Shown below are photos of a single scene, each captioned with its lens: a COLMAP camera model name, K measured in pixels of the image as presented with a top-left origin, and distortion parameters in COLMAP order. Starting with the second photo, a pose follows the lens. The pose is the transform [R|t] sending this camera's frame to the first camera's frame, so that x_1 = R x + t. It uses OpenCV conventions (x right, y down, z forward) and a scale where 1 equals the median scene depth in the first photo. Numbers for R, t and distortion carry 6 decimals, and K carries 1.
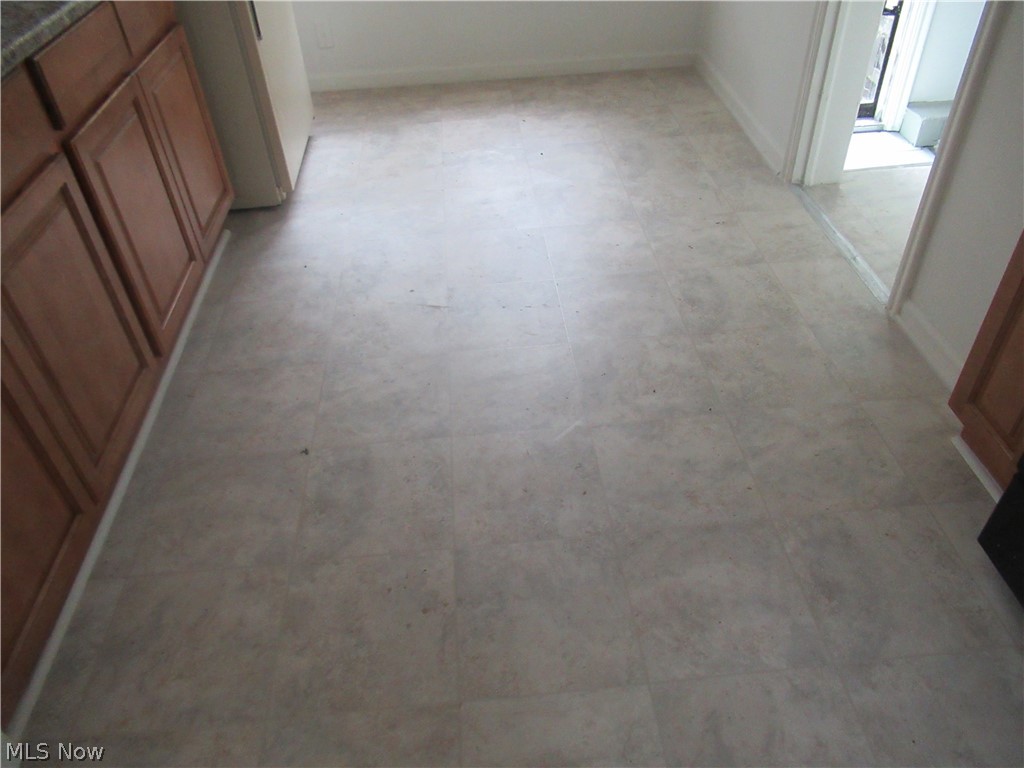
lens RADIAL K [[768.0, 0, 513.0], [0, 768.0, 387.7], [0, 0, 1]] dist [-0.002487, 0.001494]
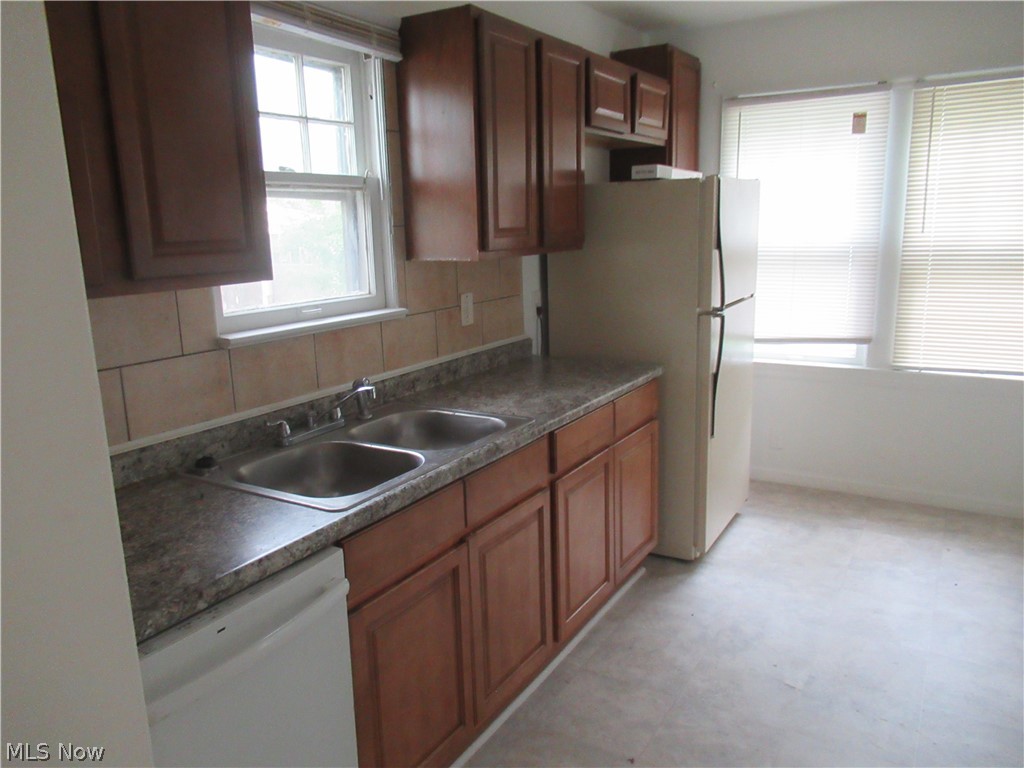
lens RADIAL K [[768.0, 0, 513.0], [0, 768.0, 387.7], [0, 0, 1]] dist [-0.002487, 0.001494]
pose [[0.813071, 0.145771, -0.563619, 0.131358], [-0.383463, 0.862550, -0.330096, 0.039268], [0.438031, 0.484519, 0.757212, -0.200591]]
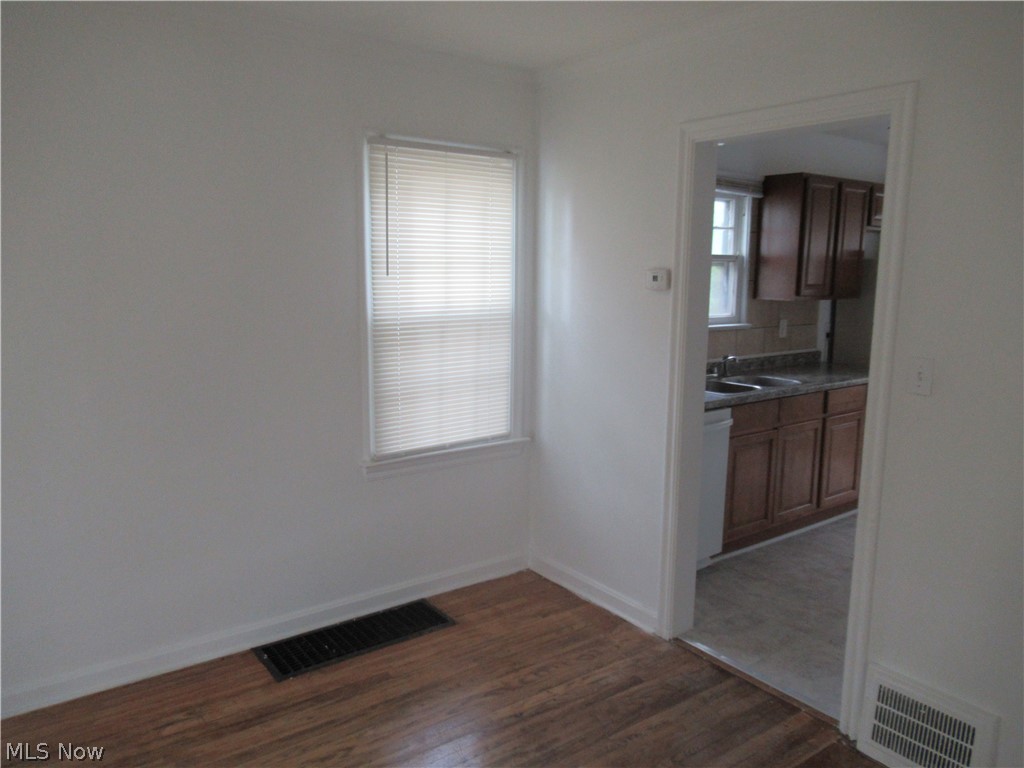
lens RADIAL K [[730.3, 0, 512.0], [0, 730.3, 384.0], [0, 0, 1]] dist [-0.024885, -0.001730]
pose [[0.527292, 0.183318, -0.829673, 0.724358], [-0.571415, 0.799170, -0.186580, 0.528357], [0.628846, 0.572470, 0.526146, -0.873917]]
